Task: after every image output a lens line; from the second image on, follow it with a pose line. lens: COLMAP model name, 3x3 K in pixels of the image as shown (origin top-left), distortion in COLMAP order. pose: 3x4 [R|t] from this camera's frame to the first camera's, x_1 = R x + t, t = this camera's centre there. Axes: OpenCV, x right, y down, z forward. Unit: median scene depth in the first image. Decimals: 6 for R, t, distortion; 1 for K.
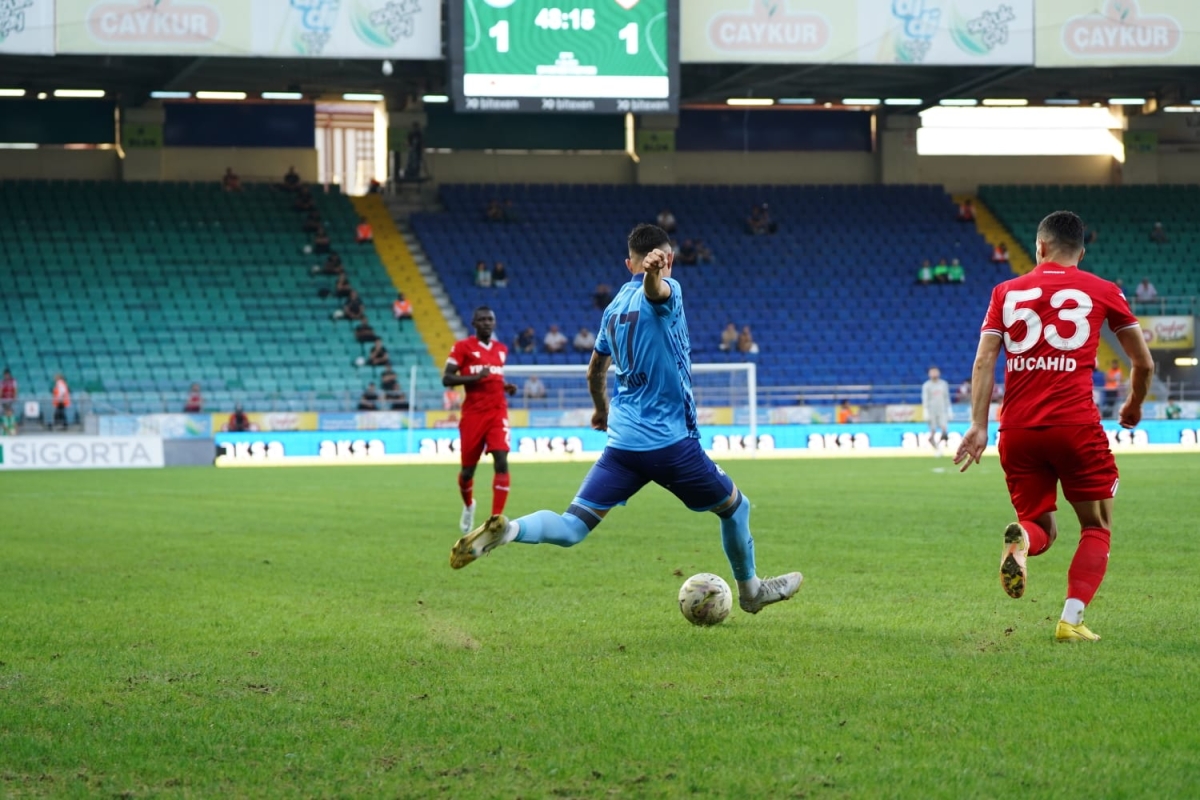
lens RADIAL K [[498.0, 0, 600.5], [0, 498.0, 398.2], [0, 0, 1]] dist [0.001686, -0.000875]
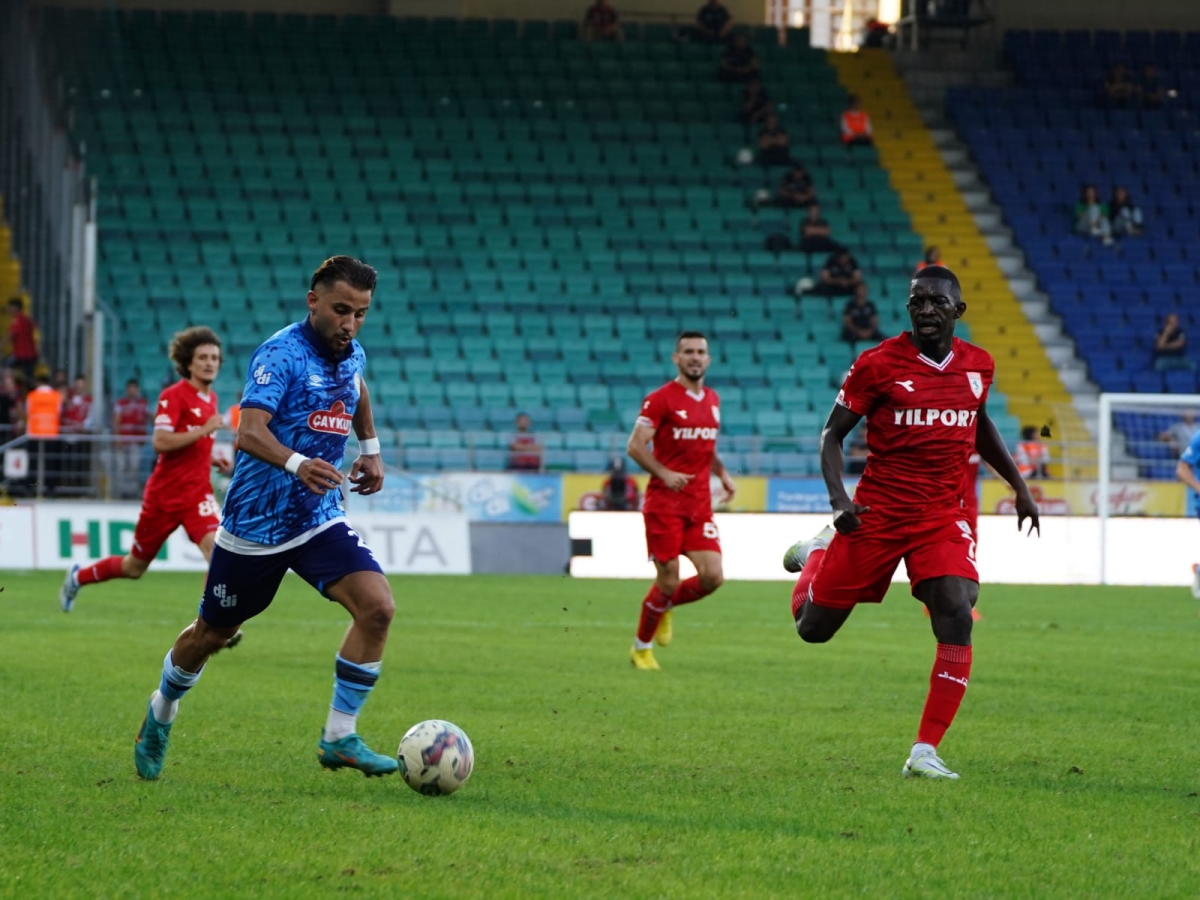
lens RADIAL K [[987.0, 0, 599.6], [0, 987.0, 454.8], [0, 0, 1]] dist [0.008197, 0.005278]
pose [[0.999278, 0.025298, -0.028363, -0.702250], [-0.025166, 0.999671, 0.005009, 0.005110], [0.028480, -0.004292, 0.999585, -0.016541]]
